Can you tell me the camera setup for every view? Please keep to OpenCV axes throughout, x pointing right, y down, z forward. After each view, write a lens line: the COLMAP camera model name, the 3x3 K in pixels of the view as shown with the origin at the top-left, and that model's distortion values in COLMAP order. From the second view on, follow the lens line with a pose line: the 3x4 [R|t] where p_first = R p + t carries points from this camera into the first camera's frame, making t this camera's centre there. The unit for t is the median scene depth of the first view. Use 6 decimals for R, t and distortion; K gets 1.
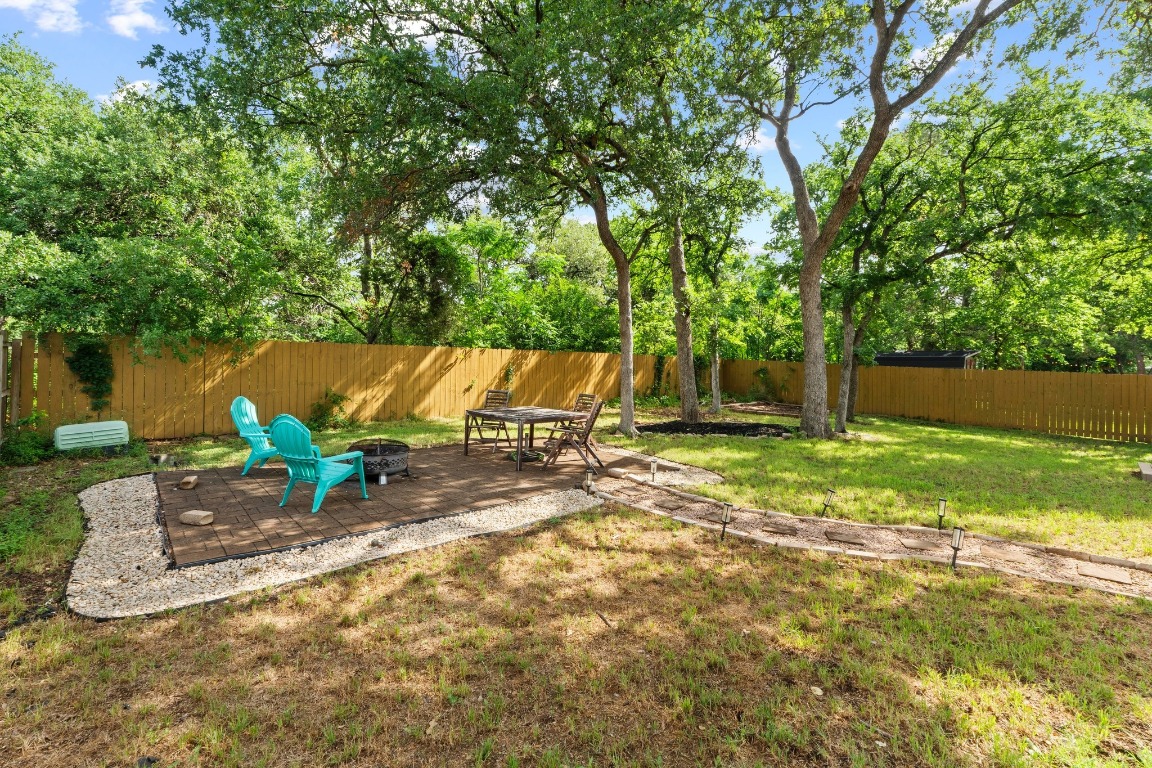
lens RADIAL K [[497.7, 0, 564.2], [0, 497.7, 380.6], [0, 0, 1]] dist [-0.001380, -0.000346]
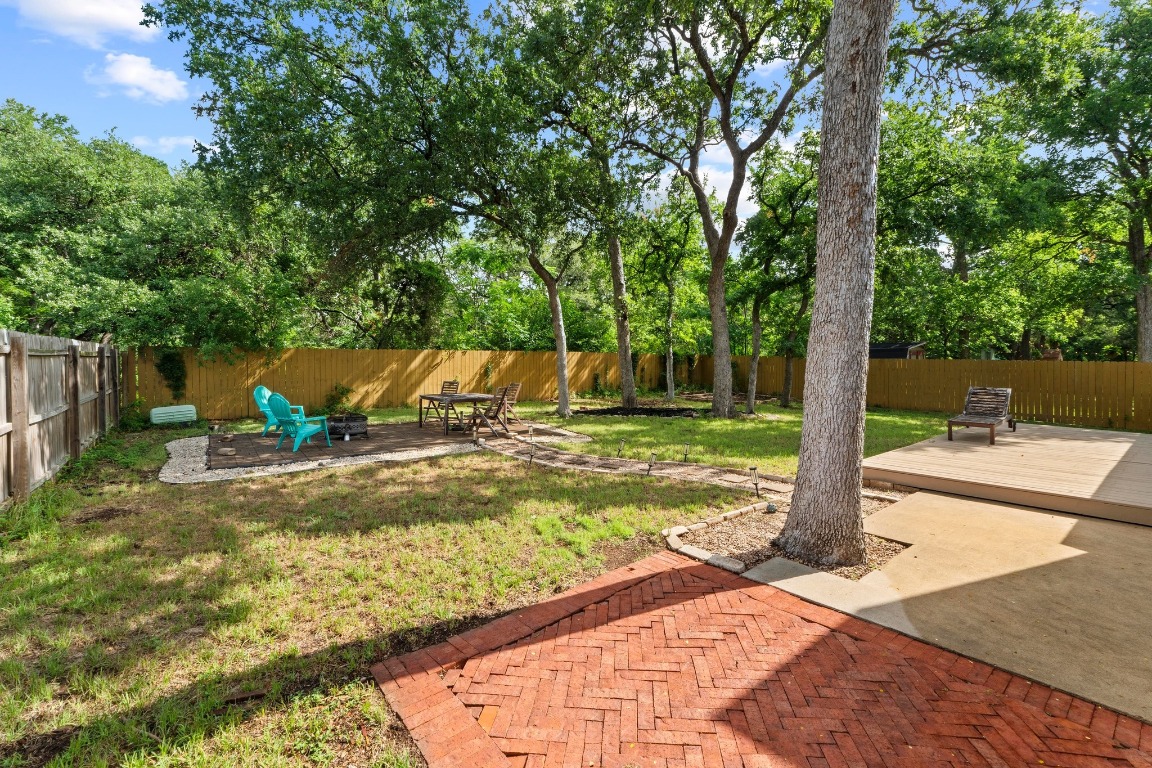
lens RADIAL K [[504.0, 0, 575.1], [0, 504.0, 395.6], [0, 0, 1]] dist [0.001110, -0.000099]
pose [[0.995199, -0.013620, -0.096918, 0.321229], [0.016427, 0.999467, 0.028219, 0.023950], [0.096482, -0.029675, 0.994892, -0.313852]]
